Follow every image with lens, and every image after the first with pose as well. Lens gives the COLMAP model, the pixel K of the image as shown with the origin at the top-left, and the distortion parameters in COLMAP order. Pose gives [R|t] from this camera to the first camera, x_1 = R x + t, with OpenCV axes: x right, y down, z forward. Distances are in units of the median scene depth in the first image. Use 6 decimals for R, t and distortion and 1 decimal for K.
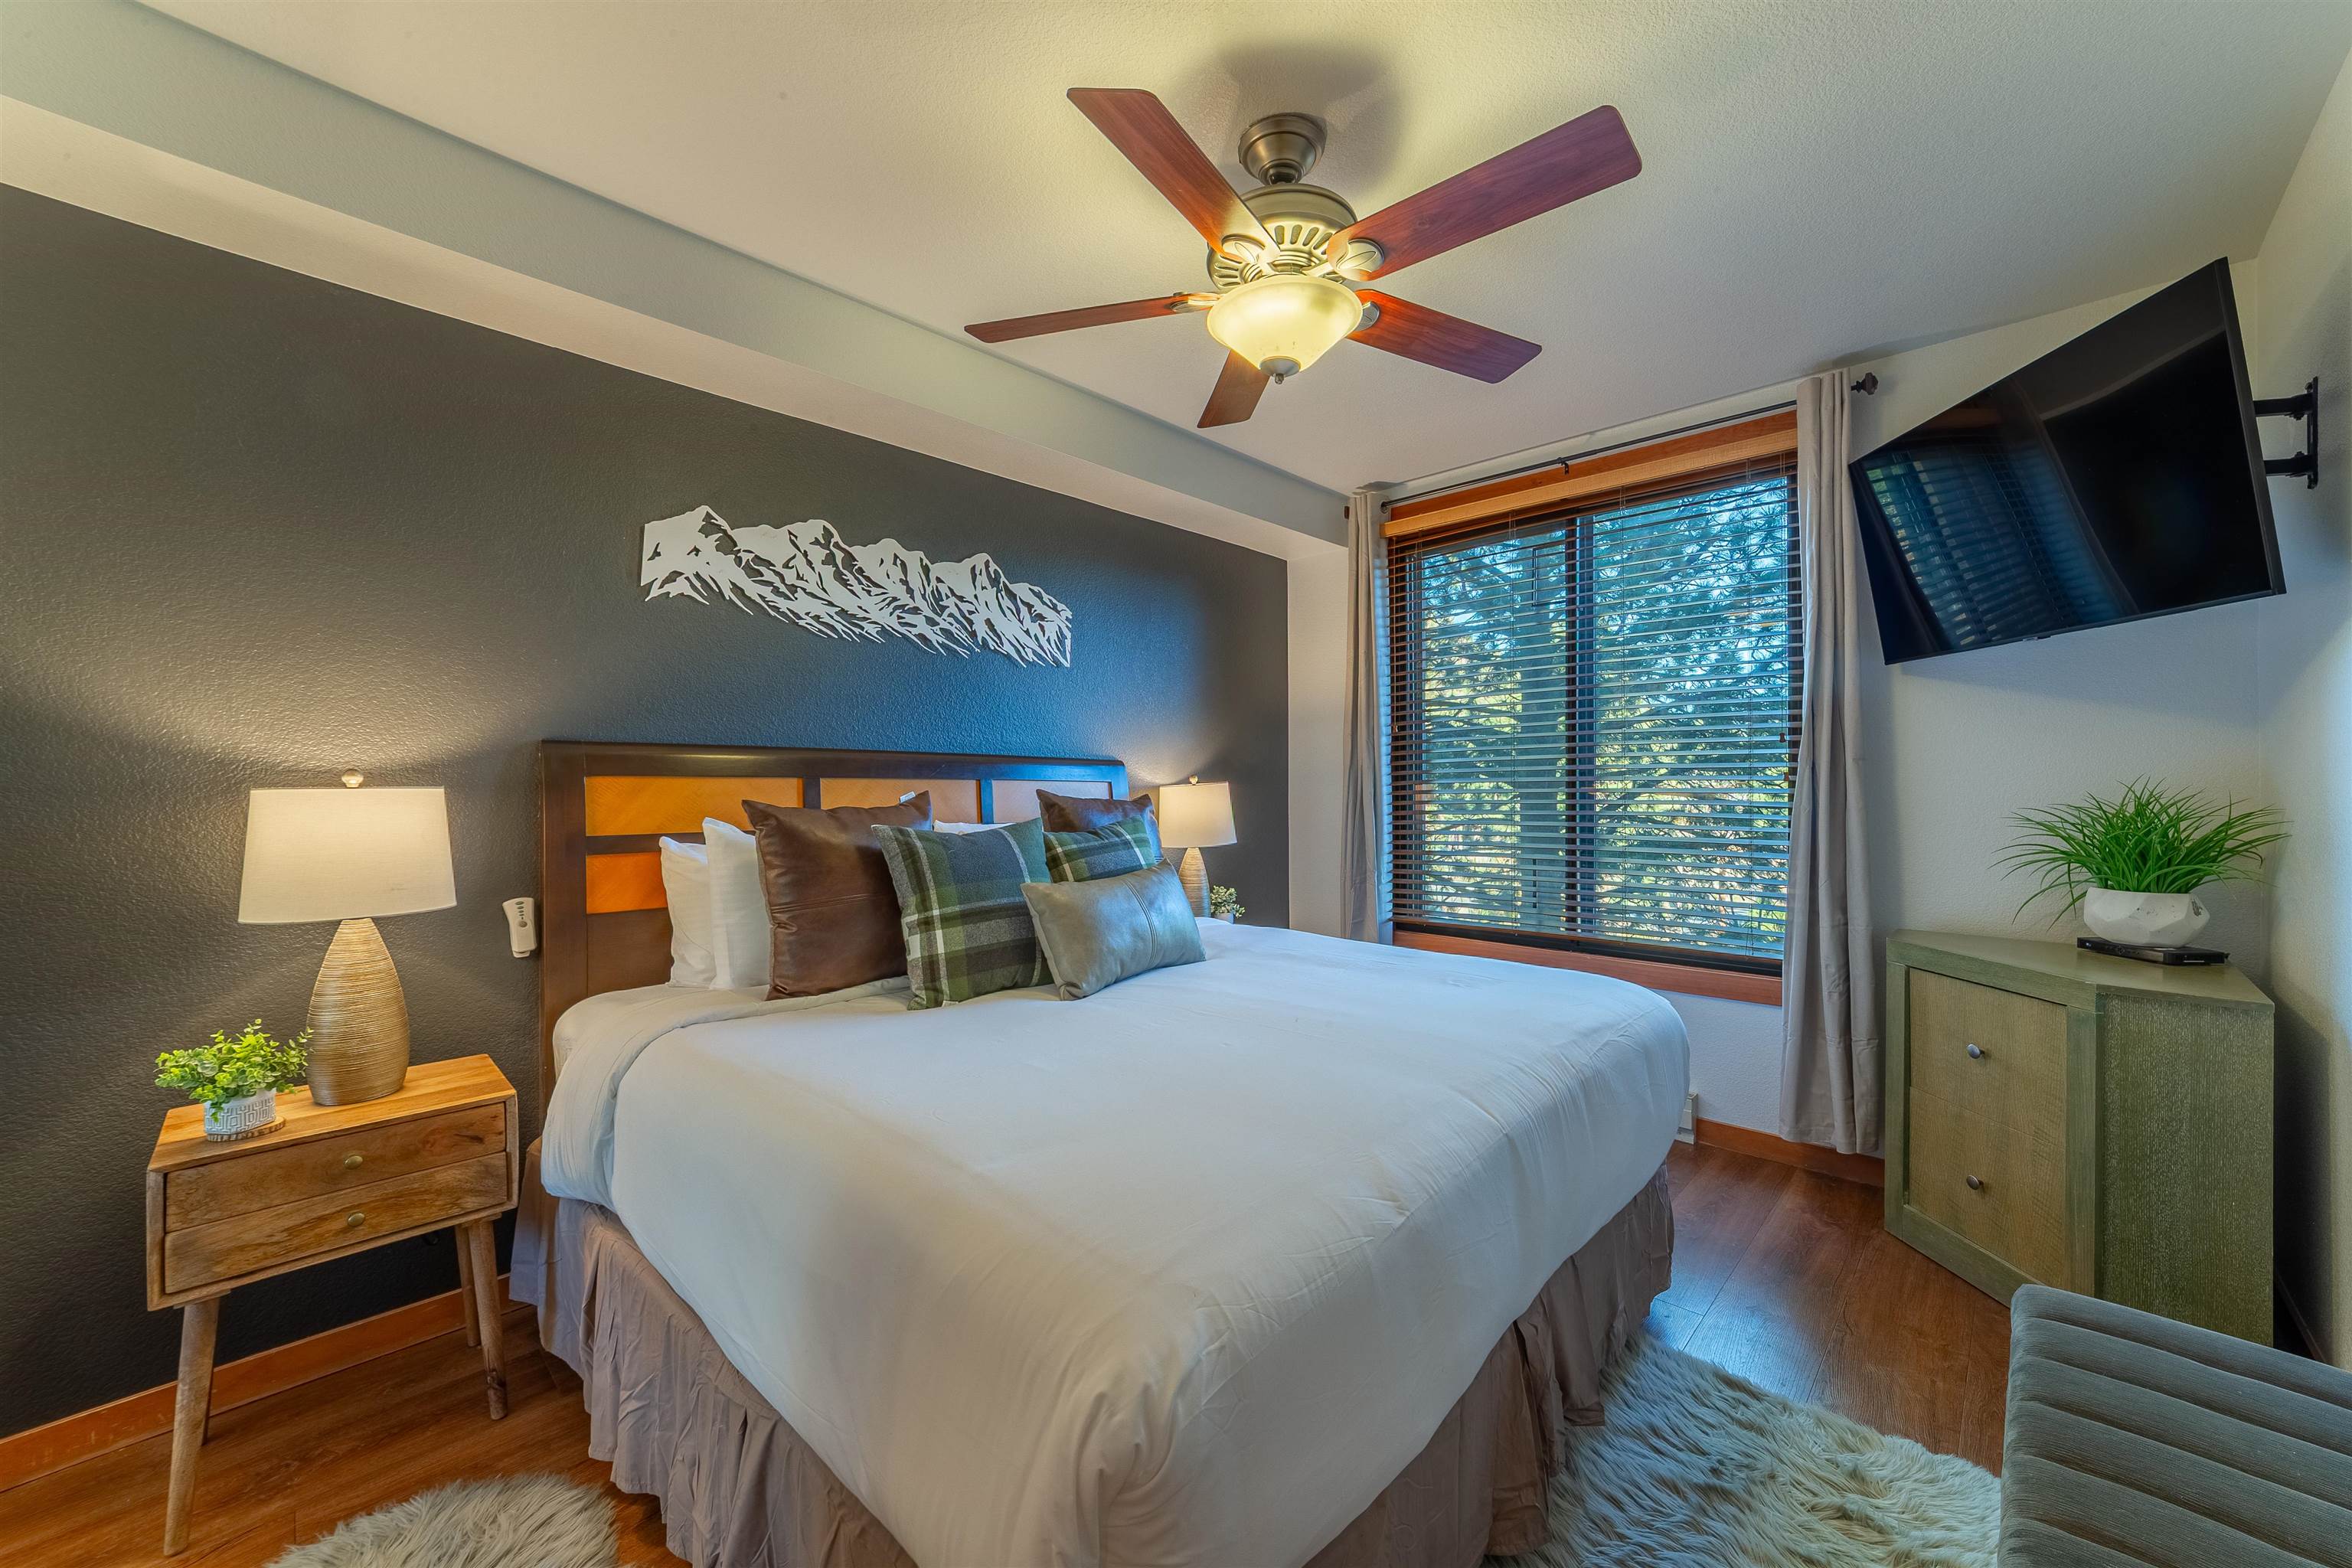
lens RADIAL K [[895.3, 0, 1179.6], [0, 895.3, 779.2], [0, 0, 1]] dist [-0.017123, 0.006178]
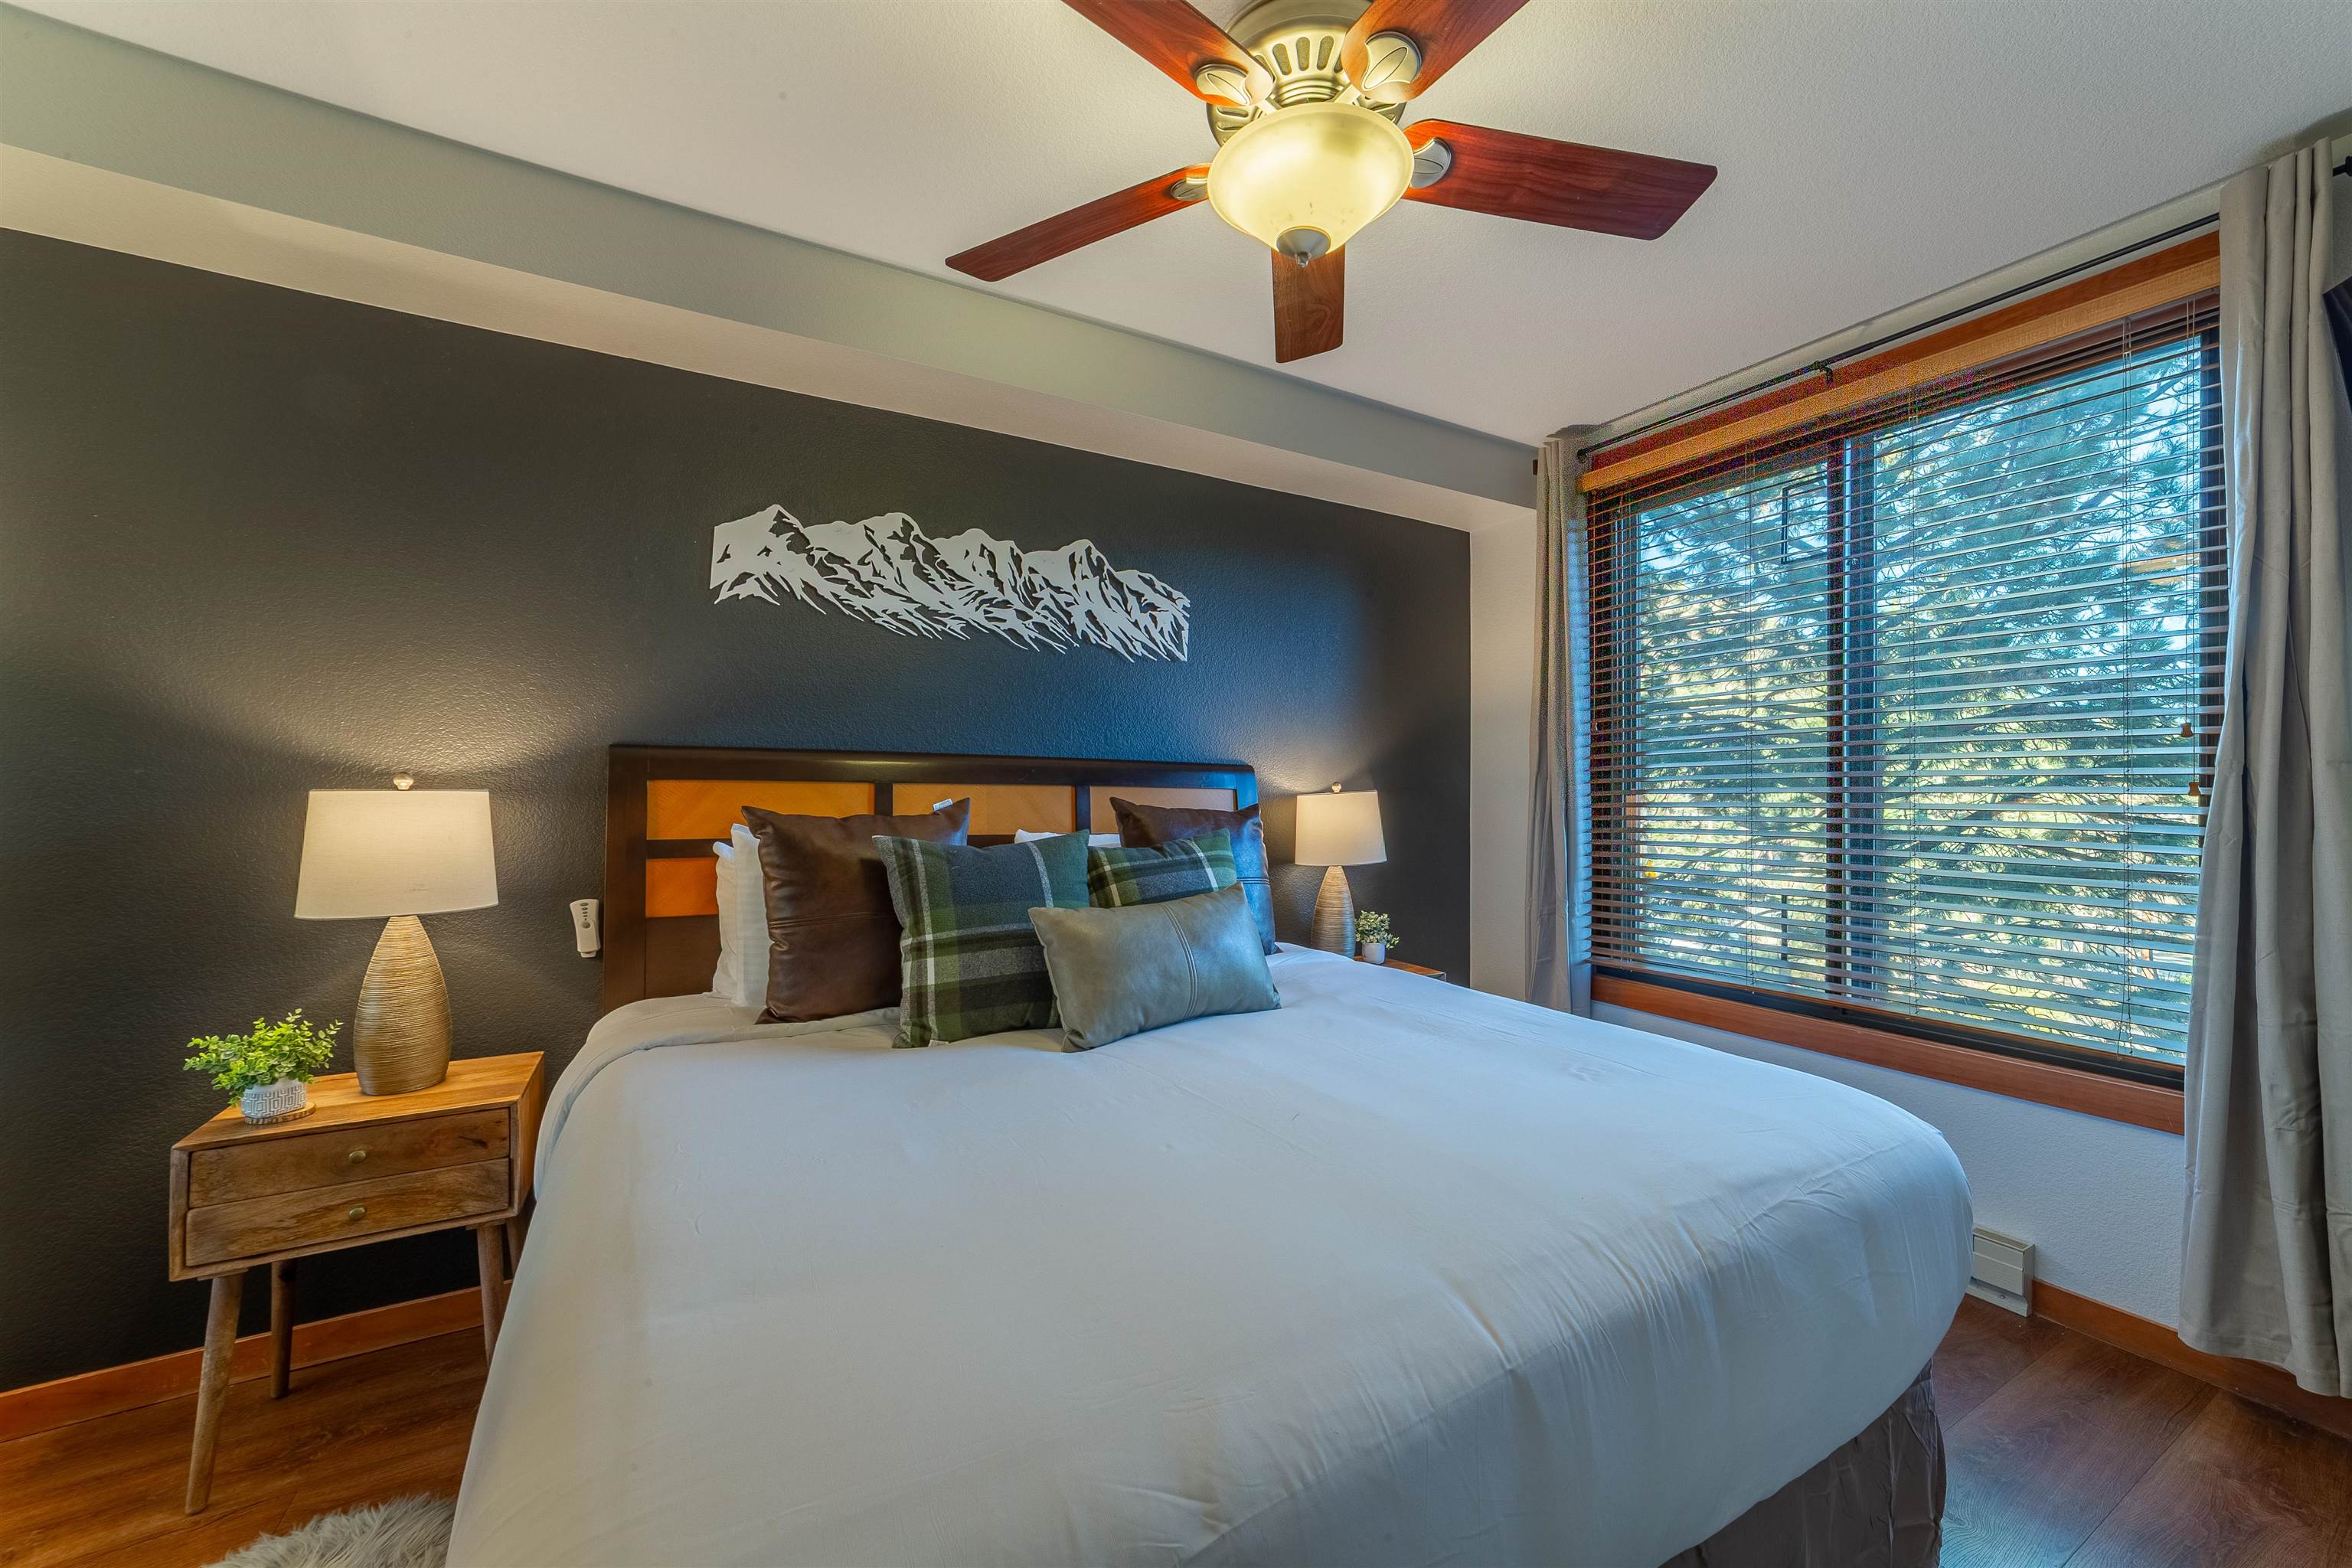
lens RADIAL K [[895.3, 0, 1177.0], [0, 895.3, 781.5], [0, 0, 1]] dist [-0.017123, 0.006178]
pose [[0.959253, 0.005306, -0.282500, 0.149966], [-0.006542, 0.999973, -0.003429, -0.001586], [0.282474, 0.005138, 0.959261, 0.164519]]
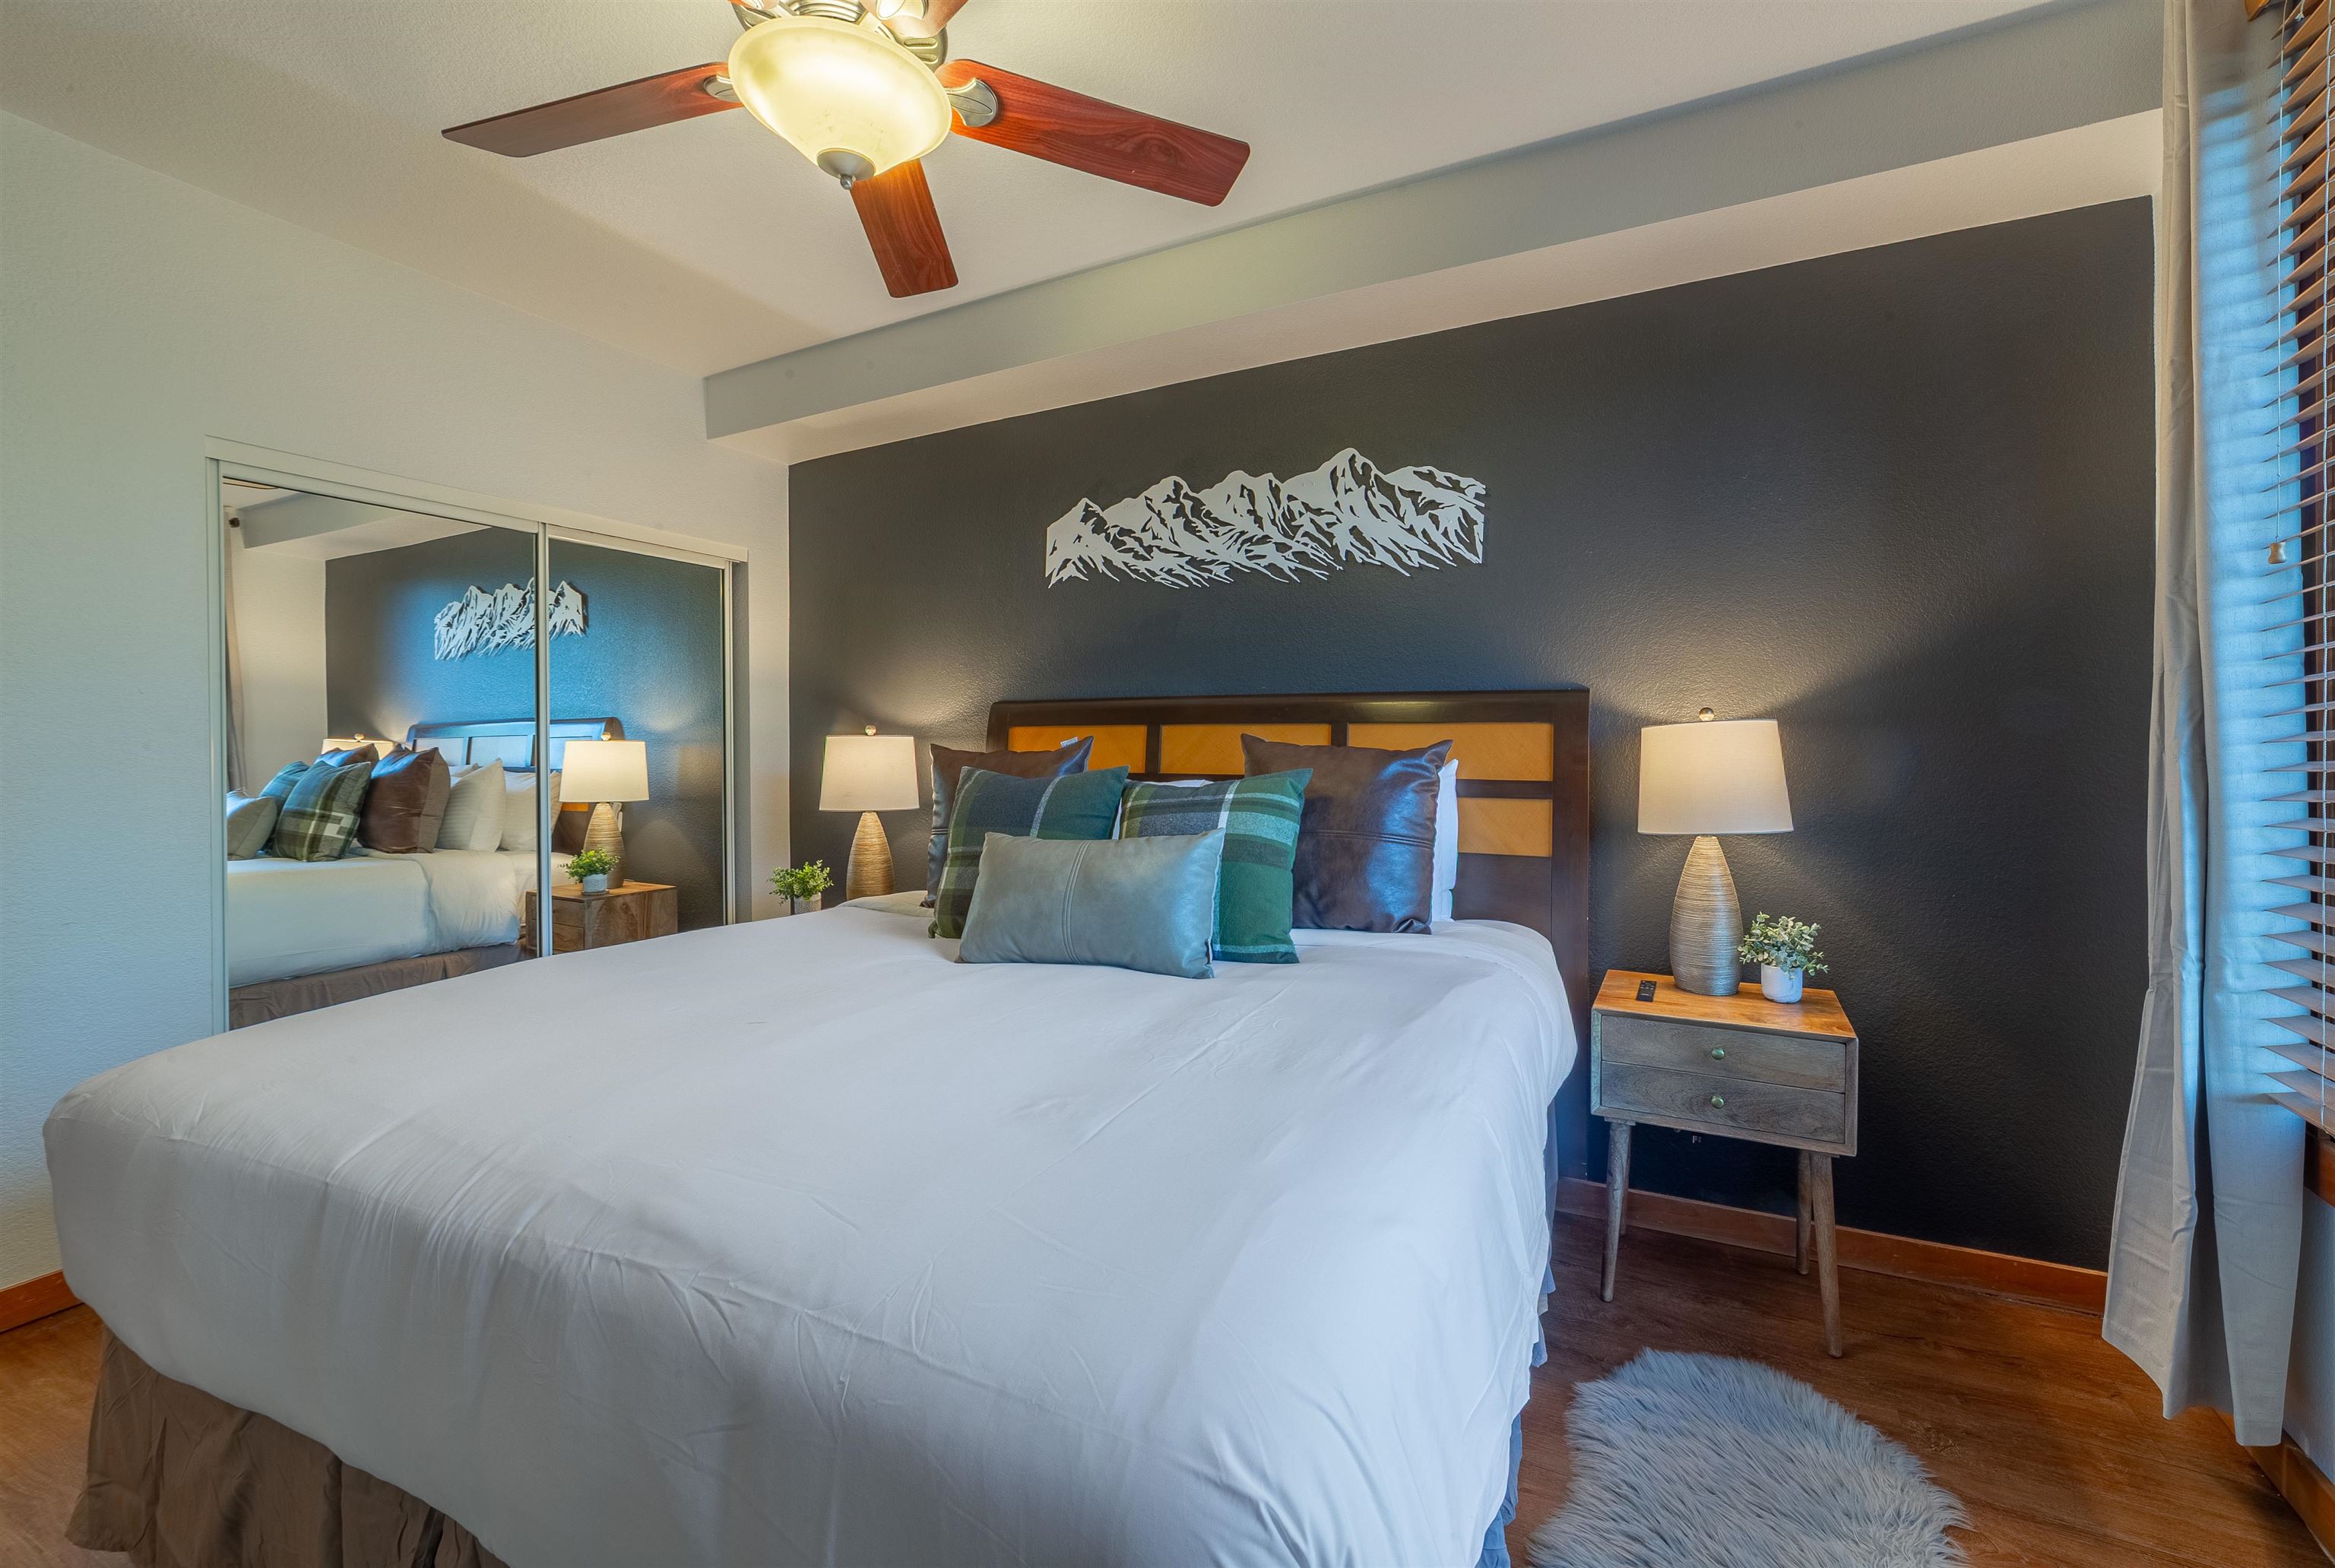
lens RADIAL K [[936.3, 0, 1231.9], [0, 936.3, 742.9], [0, 0, 1]] dist [-0.008673, 0.000153]
pose [[0.307823, 0.004577, -0.951433, 0.643182], [0.012775, 0.999878, 0.008943, 0.011089], [0.951358, -0.014908, 0.307727, 0.708368]]
